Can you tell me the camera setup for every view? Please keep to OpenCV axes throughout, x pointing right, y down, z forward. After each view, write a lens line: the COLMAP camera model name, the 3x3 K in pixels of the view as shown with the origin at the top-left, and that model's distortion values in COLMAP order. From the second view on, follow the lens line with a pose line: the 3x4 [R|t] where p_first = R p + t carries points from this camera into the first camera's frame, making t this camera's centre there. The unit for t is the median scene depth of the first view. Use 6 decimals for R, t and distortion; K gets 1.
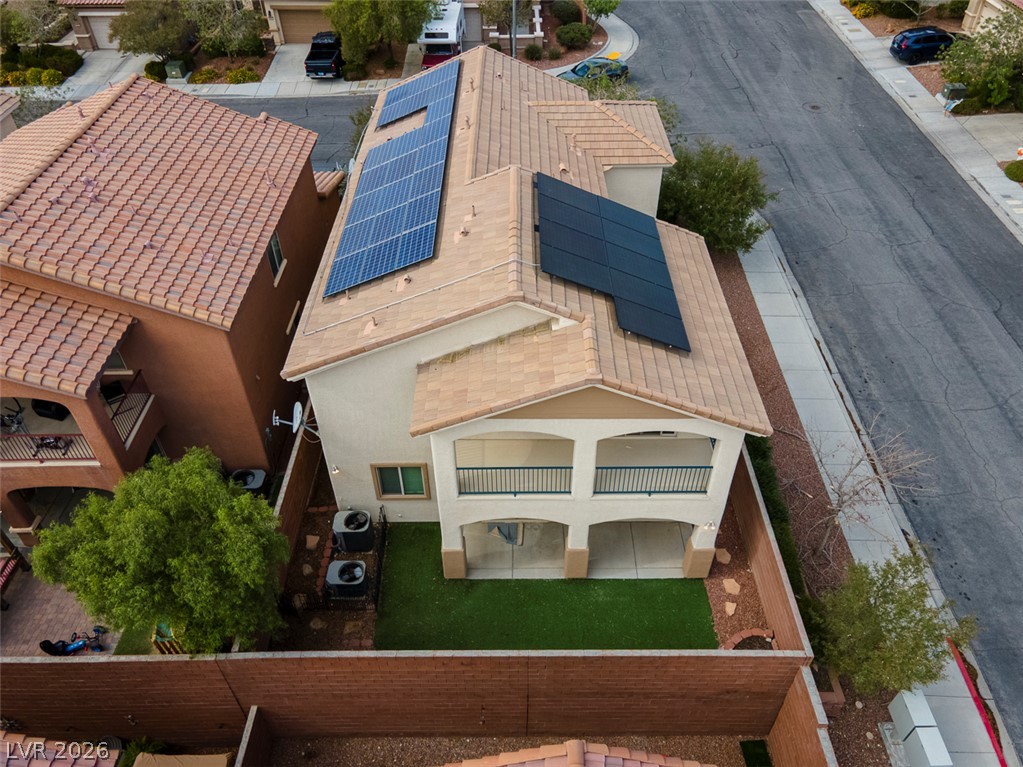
lens RADIAL K [[748.7, 0, 511.5], [0, 748.7, 383.5], [0, 0, 1]] dist [0.045666, 0.005432]
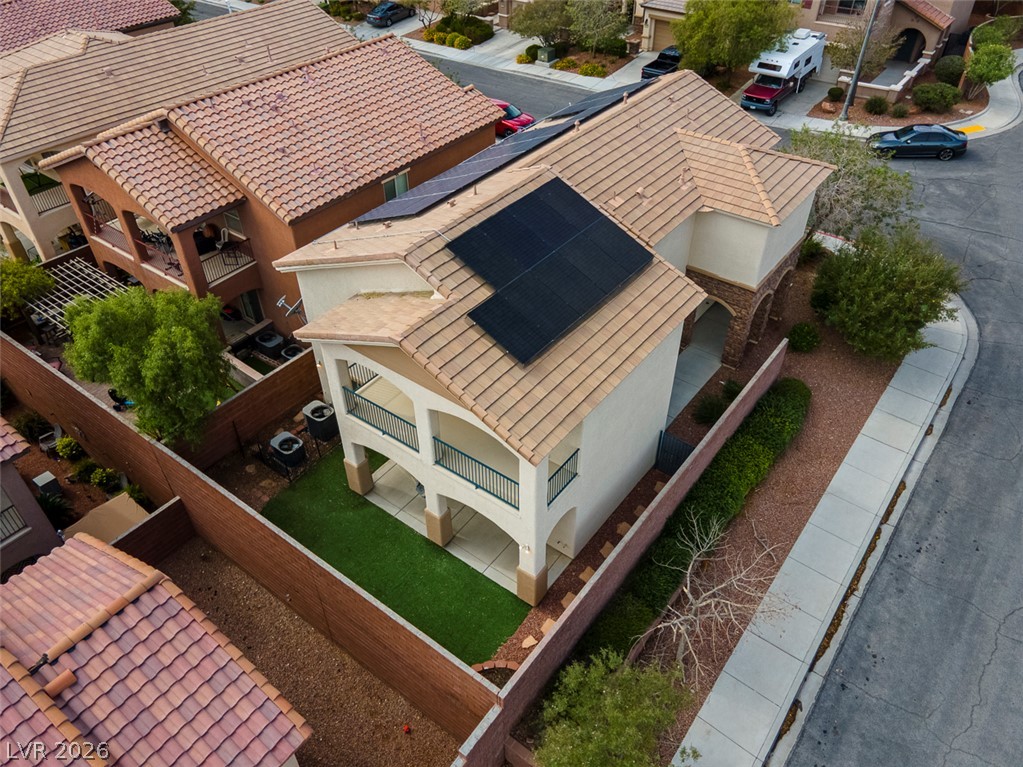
lens RADIAL K [[748.7, 0, 511.5], [0, 748.7, 383.5], [0, 0, 1]] dist [0.045666, 0.005432]
pose [[0.797148, 0.390486, -0.460516, 0.572599], [-0.400831, 0.912650, 0.080032, -0.075712], [0.451541, 0.120792, 0.884036, 0.080662]]
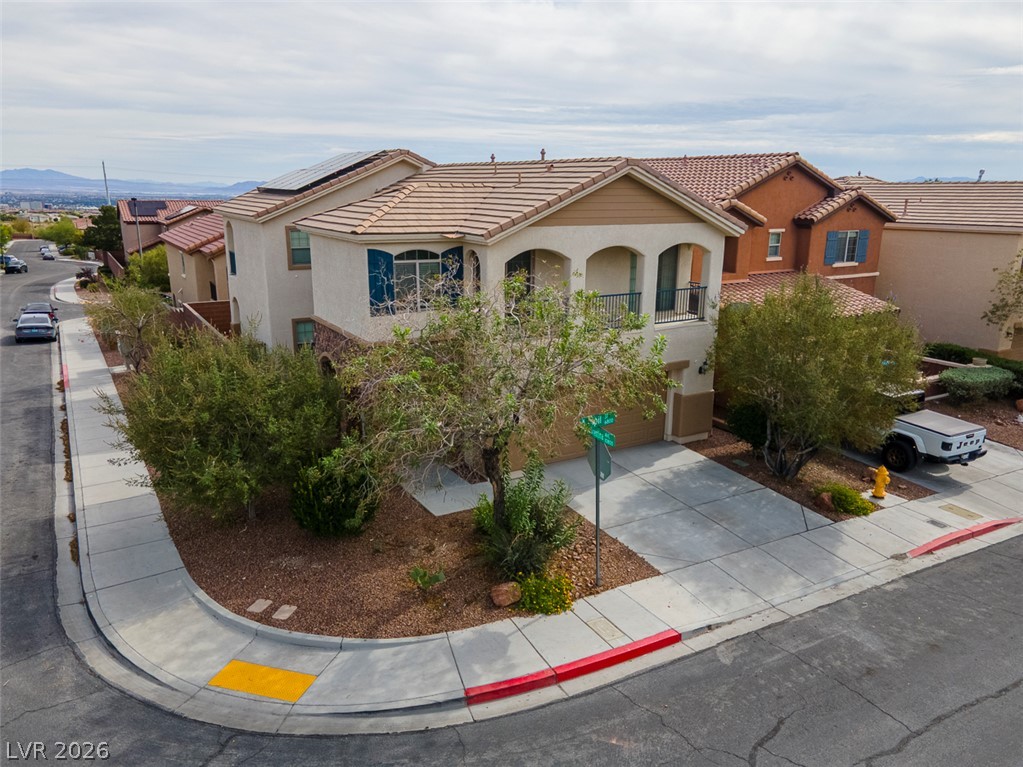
lens RADIAL K [[767.4, 0, 511.5], [0, 767.4, 383.5], [0, 0, 1]] dist [0.038549, 0.011837]
pose [[-0.863912, 0.124822, -0.487929, 0.556277], [-0.336663, 0.577423, 0.743801, -1.126022], [0.374584, 0.806847, -0.456820, 2.019202]]
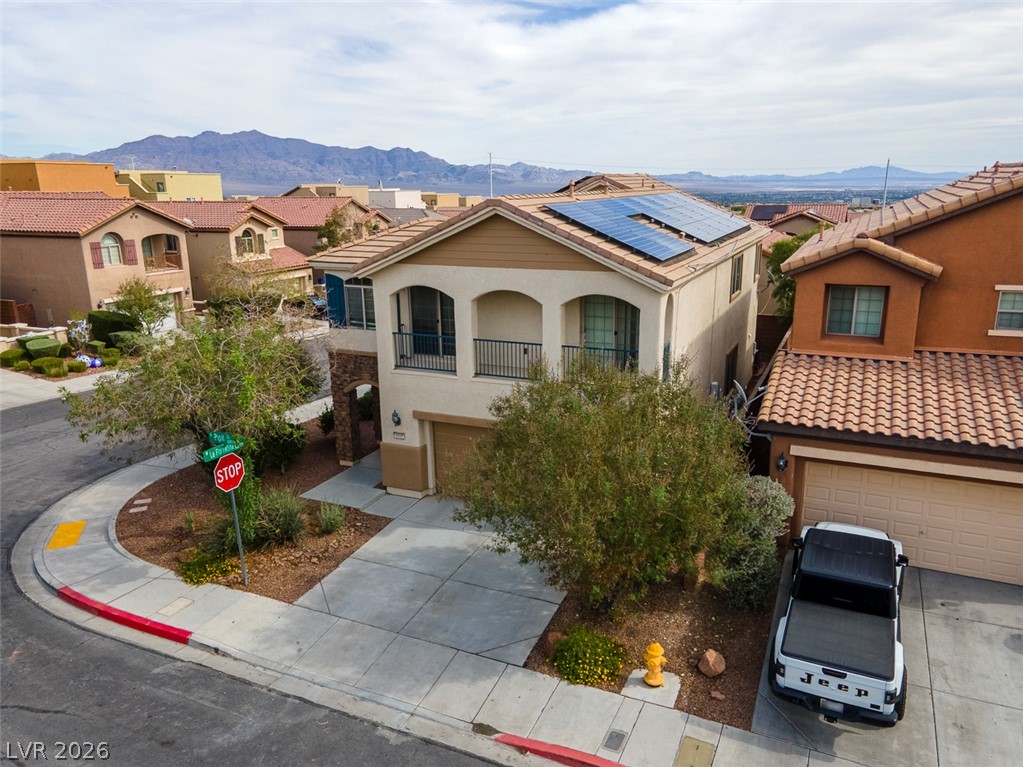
lens RADIAL K [[767.4, 0, 511.5], [0, 767.4, 383.5], [0, 0, 1]] dist [0.038549, 0.011837]
pose [[-0.909345, -0.087654, 0.406704, -0.441829], [0.290436, 0.566194, 0.771409, -1.182146], [-0.297890, 0.819598, -0.489408, 2.015547]]
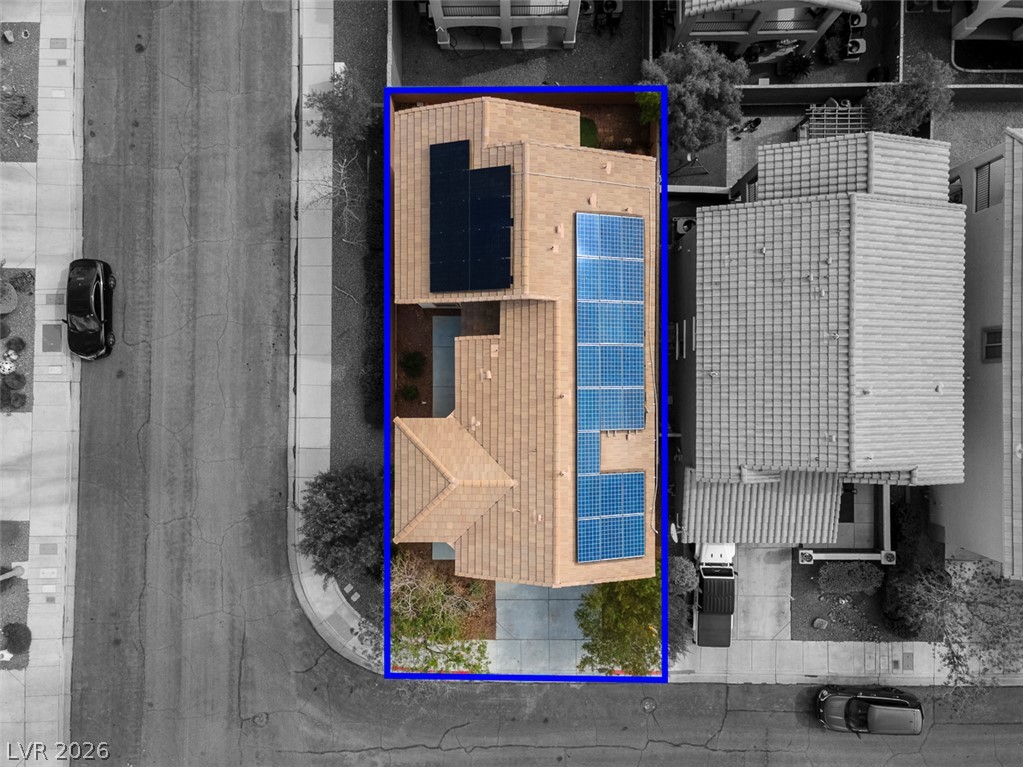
lens RADIAL K [[748.7, 0, 511.5], [0, 748.7, 383.5], [0, 0, 1]] dist [0.045666, 0.005432]
pose [[-0.999861, -0.001430, 0.016581, 0.006013], [0.013258, -0.670674, 0.741634, -1.450202], [0.010060, 0.741751, 0.670600, 0.162039]]
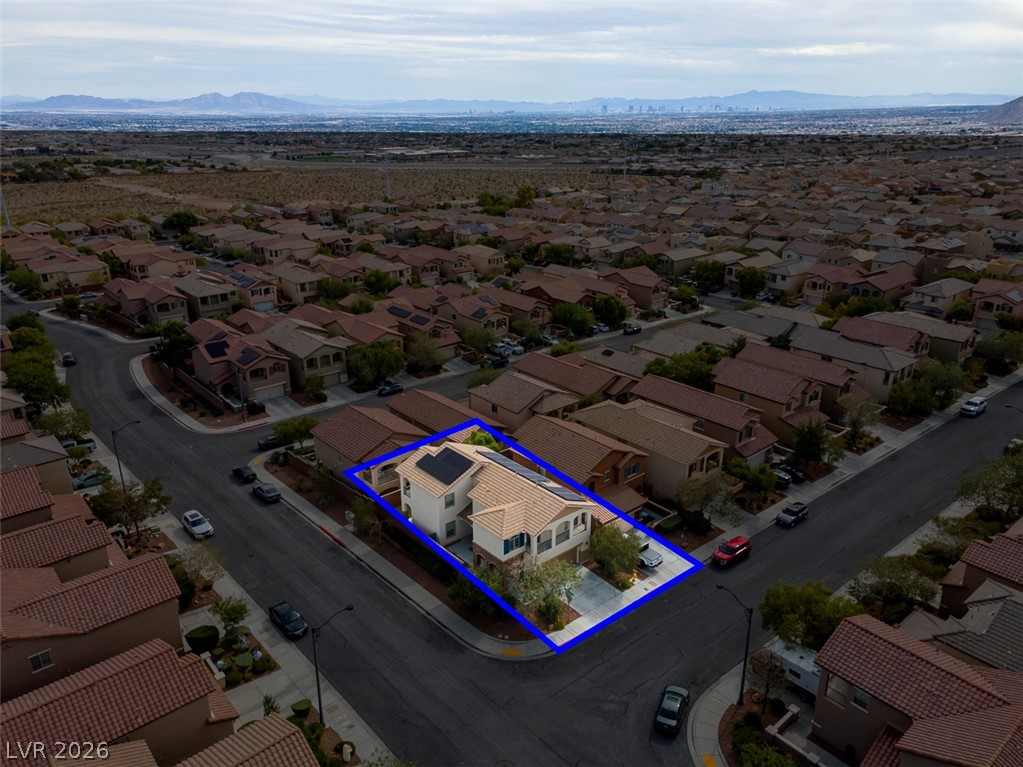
lens RADIAL K [[767.4, 0, 511.5], [0, 767.4, 383.5], [0, 0, 1]] dist [0.038549, 0.011837]
pose [[-0.757272, 0.236845, -0.608640, 2.127643], [-0.429640, 0.521220, 0.737386, -3.387539], [0.491882, 0.819899, -0.292948, 1.880200]]
